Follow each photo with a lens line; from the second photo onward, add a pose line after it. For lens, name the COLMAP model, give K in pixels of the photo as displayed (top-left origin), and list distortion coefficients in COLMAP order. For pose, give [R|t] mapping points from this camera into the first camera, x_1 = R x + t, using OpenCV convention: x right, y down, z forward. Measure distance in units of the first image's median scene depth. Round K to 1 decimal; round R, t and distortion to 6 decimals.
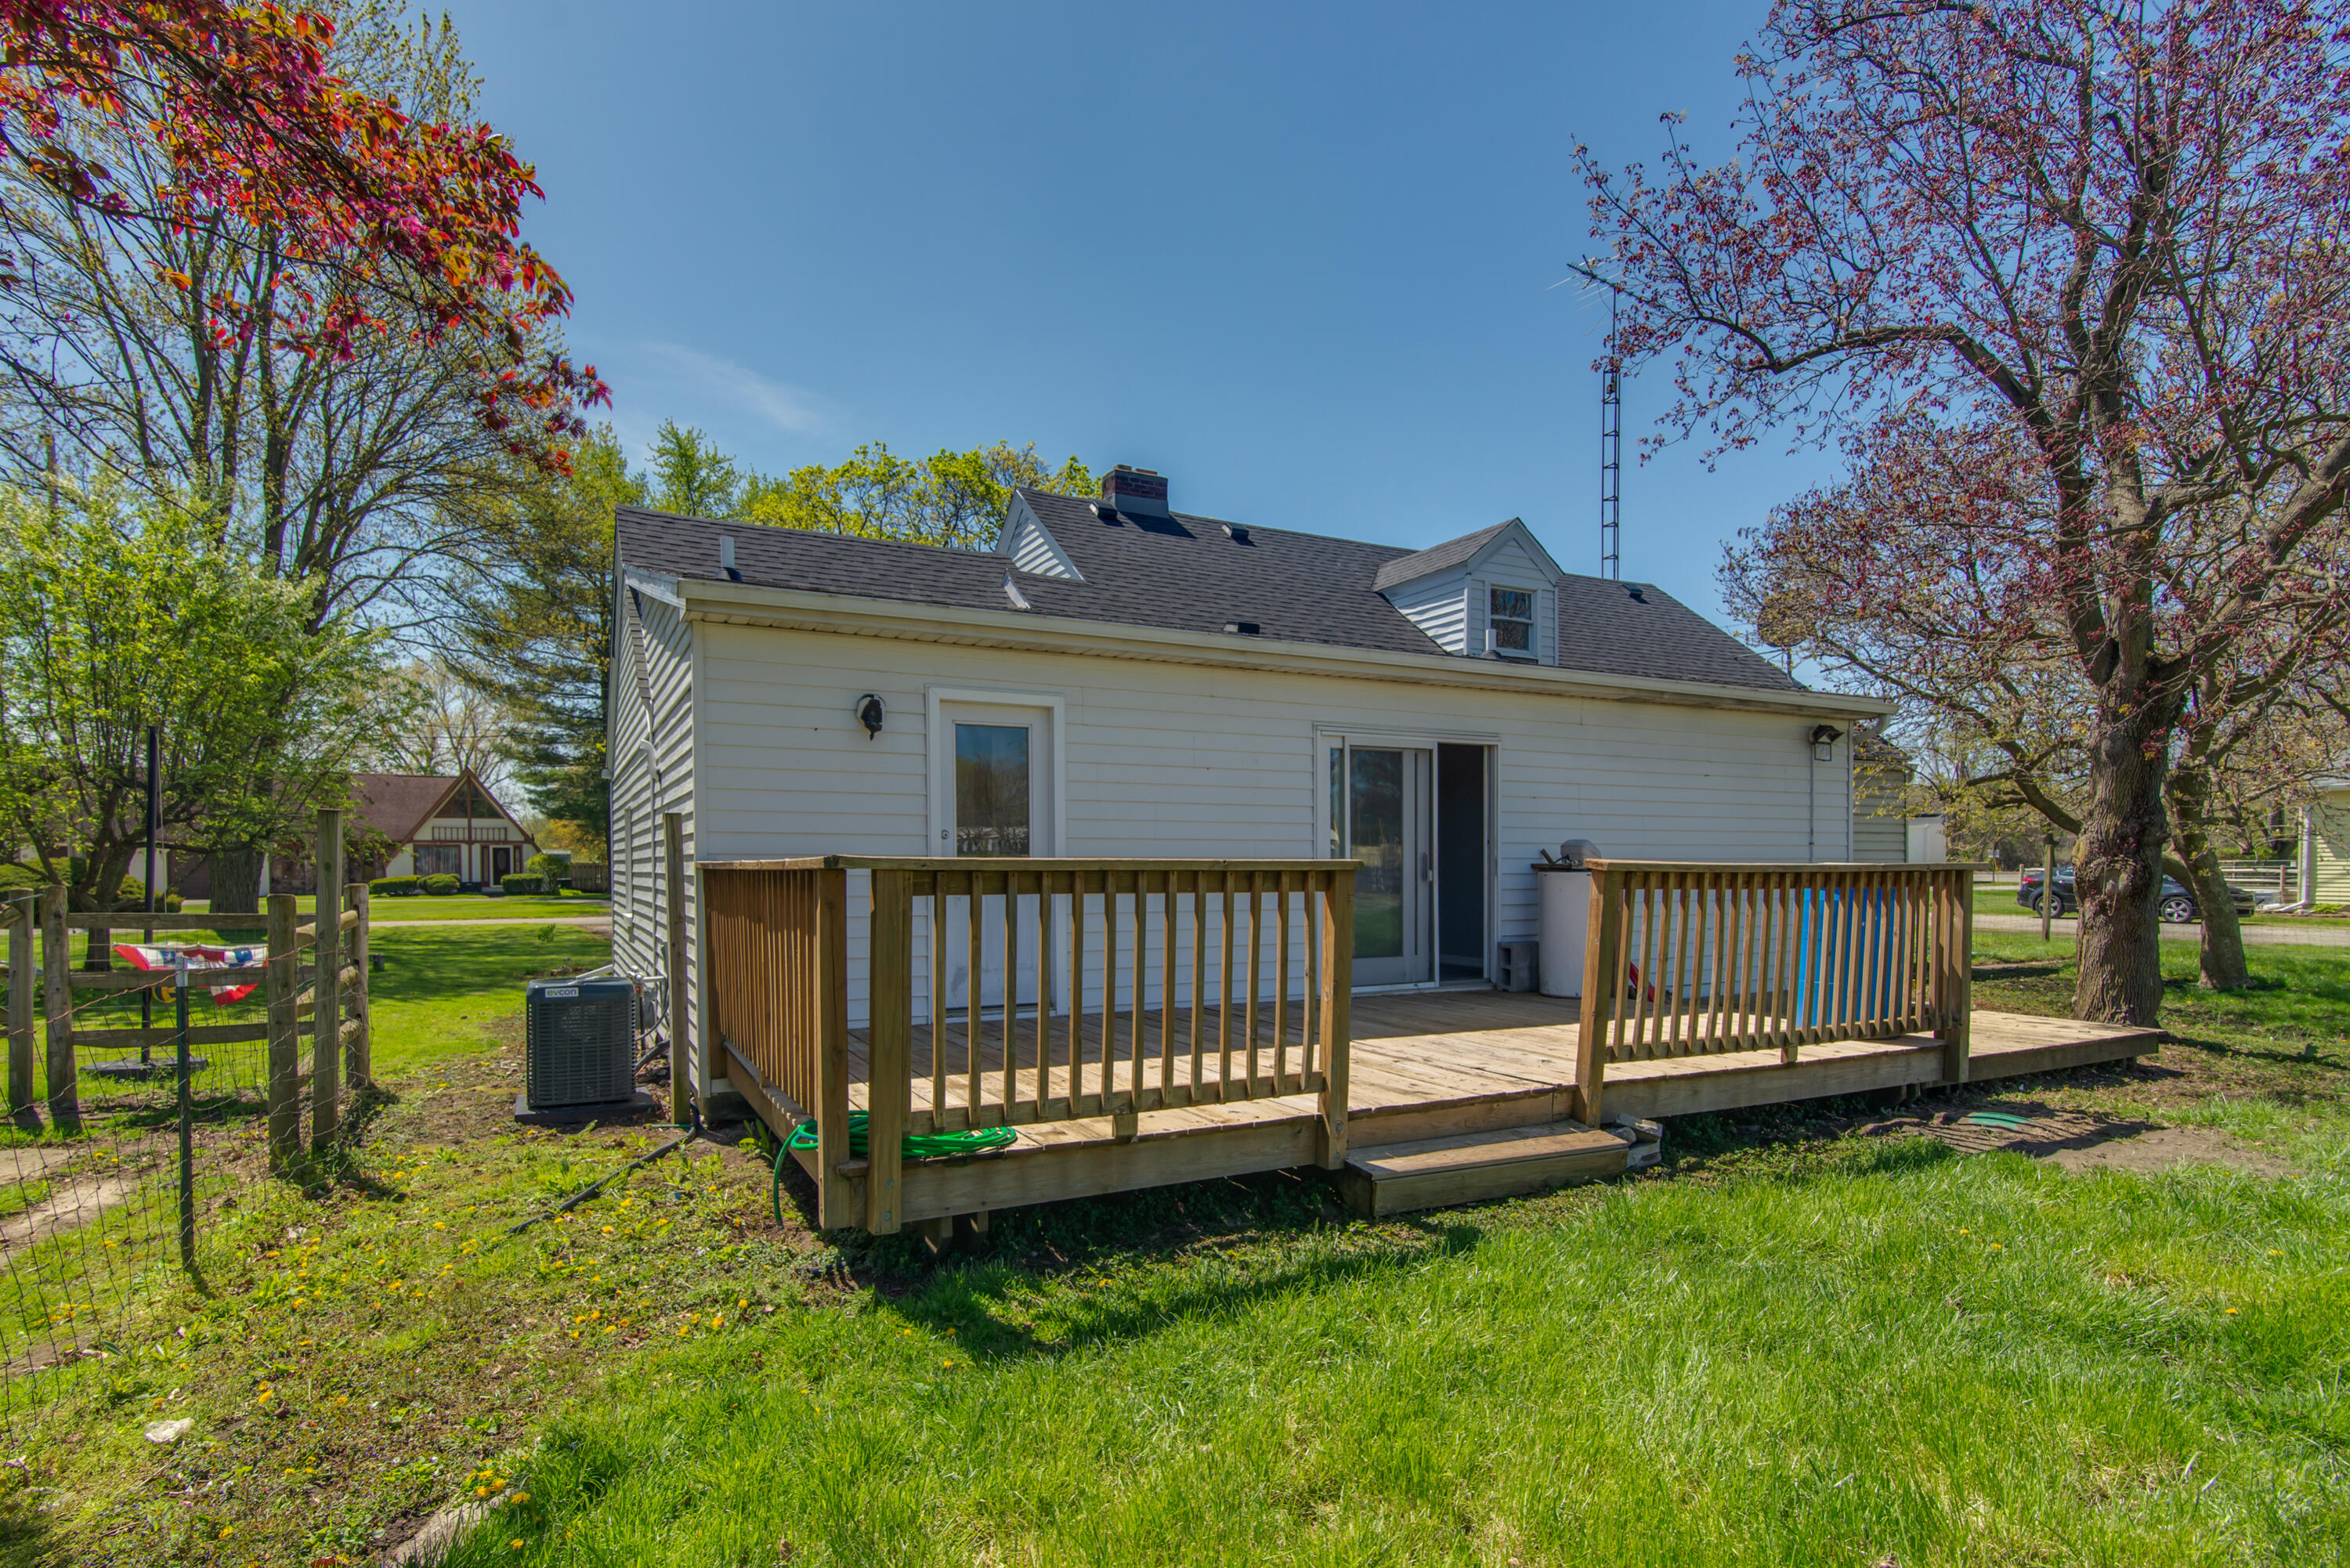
lens RADIAL K [[1140.2, 0, 1175.0], [0, 1140.2, 784.0], [0, 0, 1]] dist [-0.023702, 0.016083]
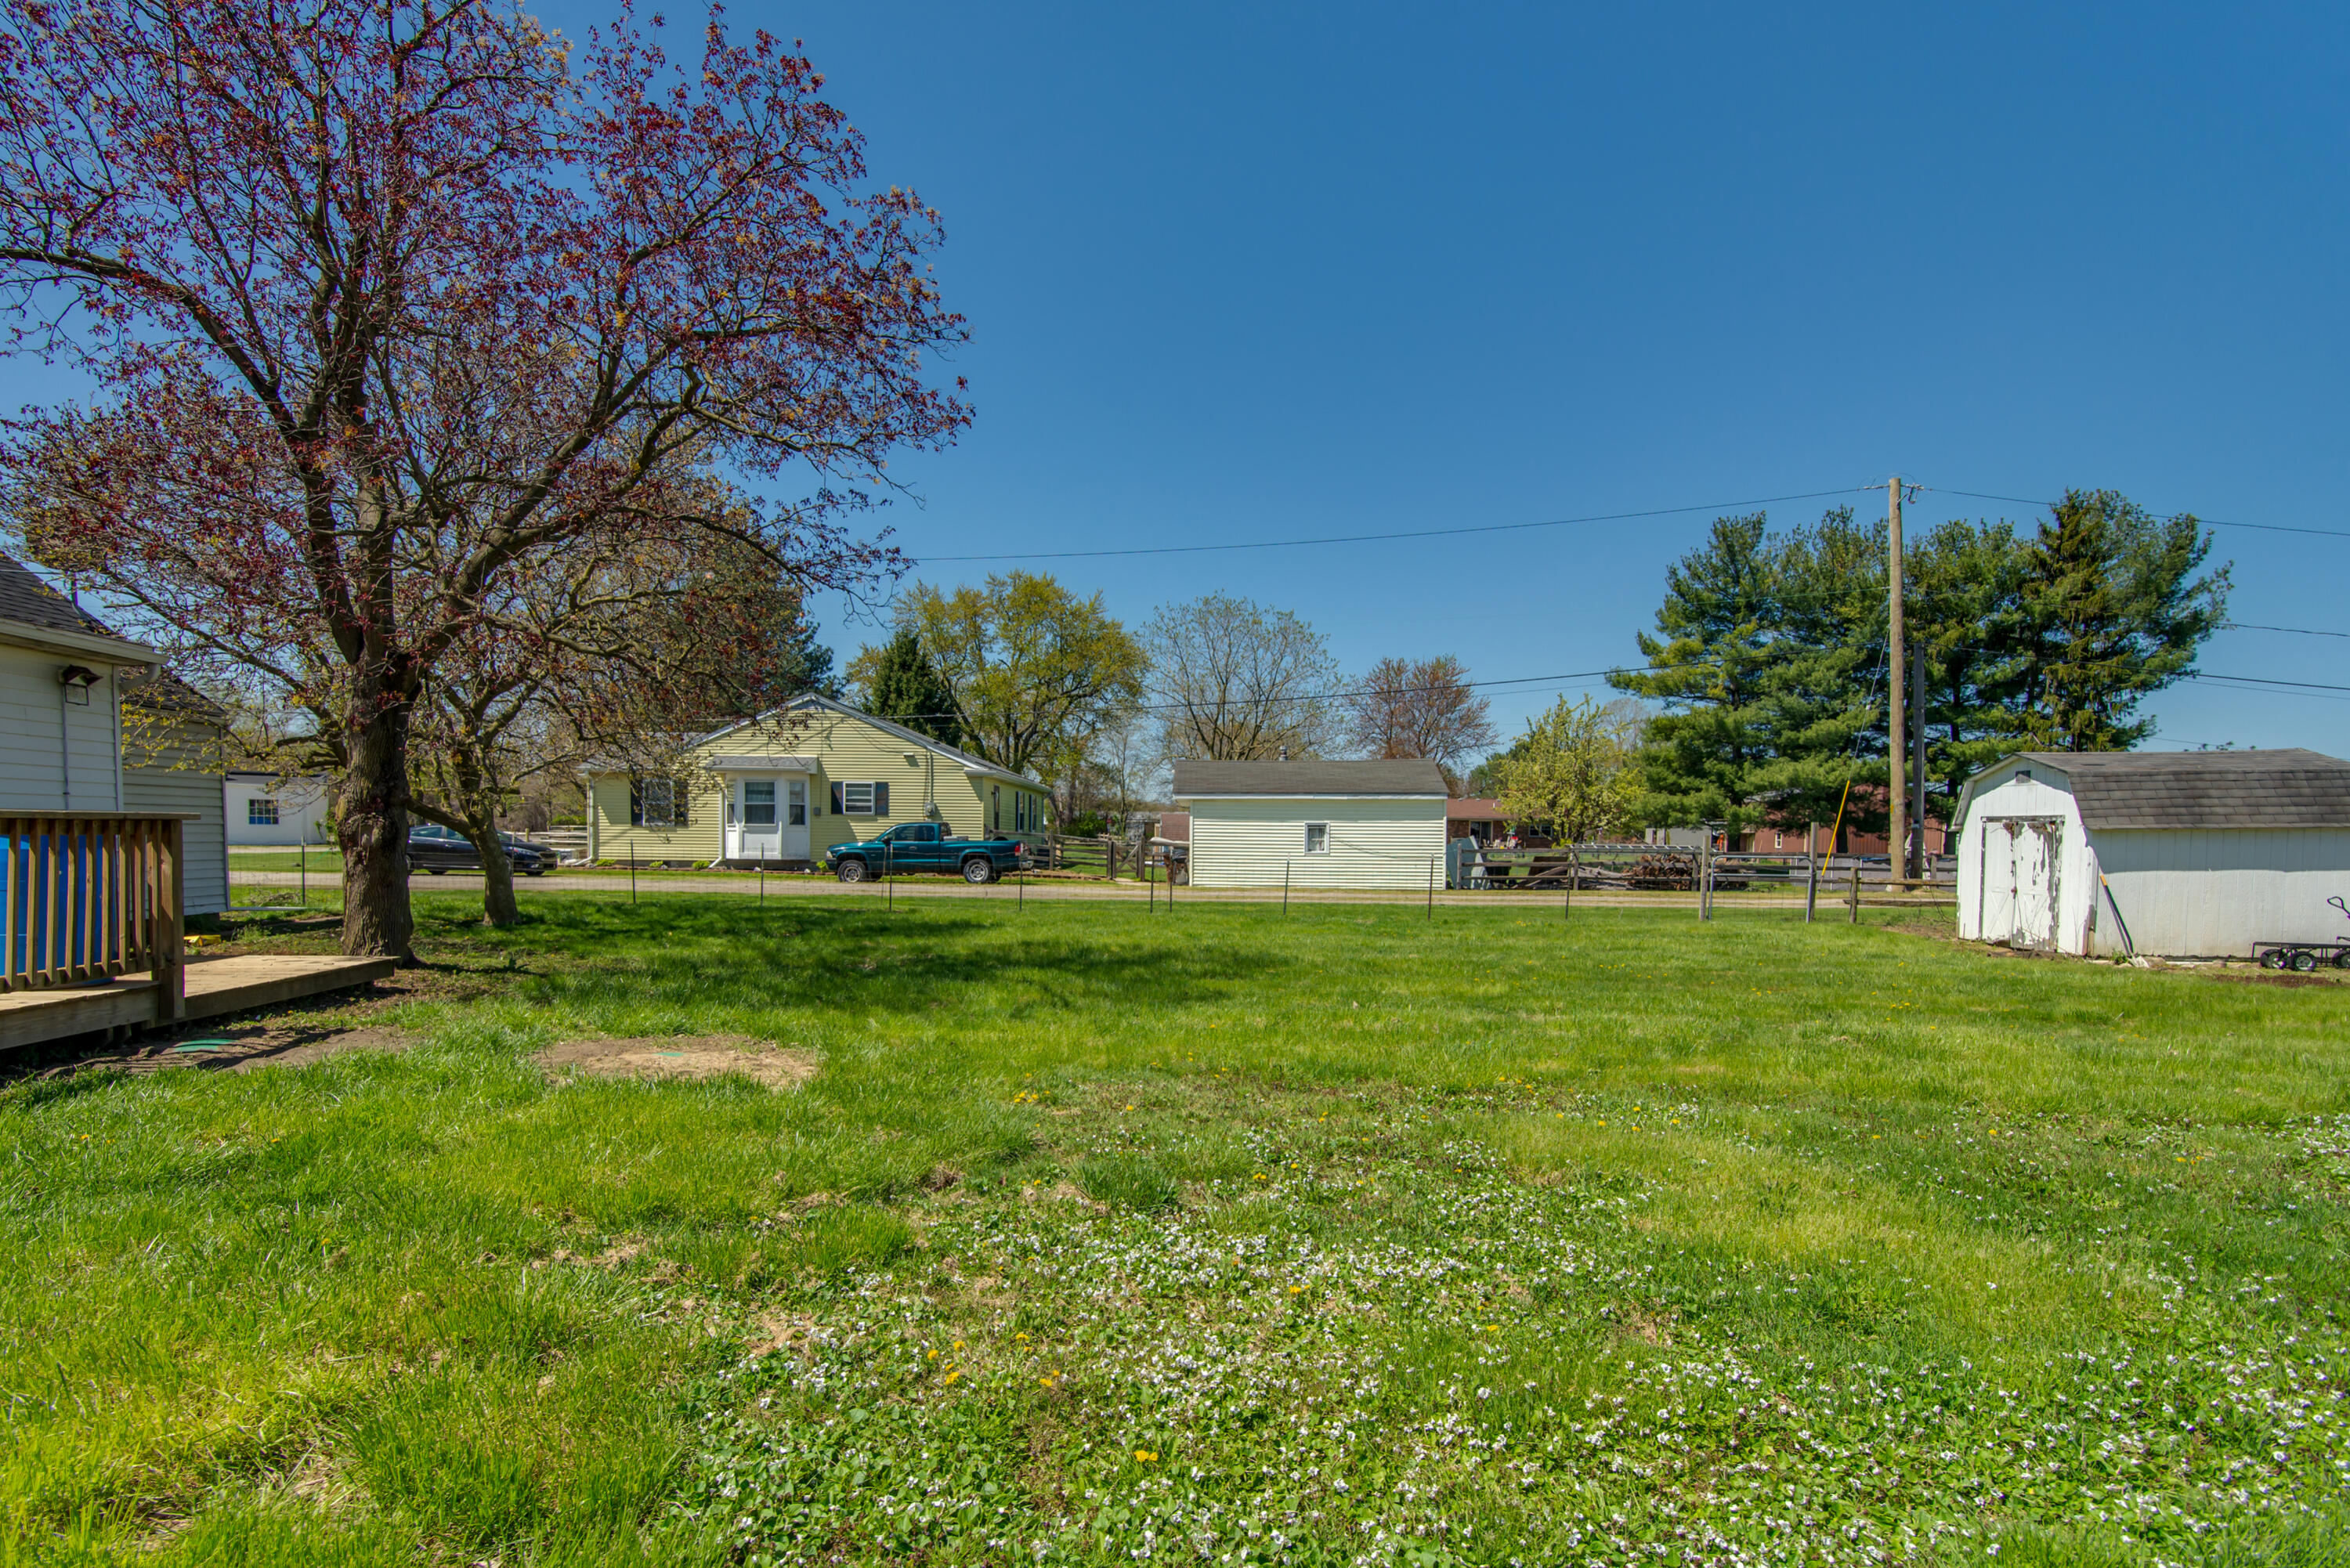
lens RADIAL K [[1191.9, 0, 1170.7], [0, 1191.9, 878.5], [0, 0, 1]] dist [0.016322, -0.000469]
pose [[0.398772, -0.025180, 0.916704, 0.022960], [-0.075417, 0.995336, 0.060147, -0.007012], [-0.913944, -0.093120, 0.395013, -0.265017]]
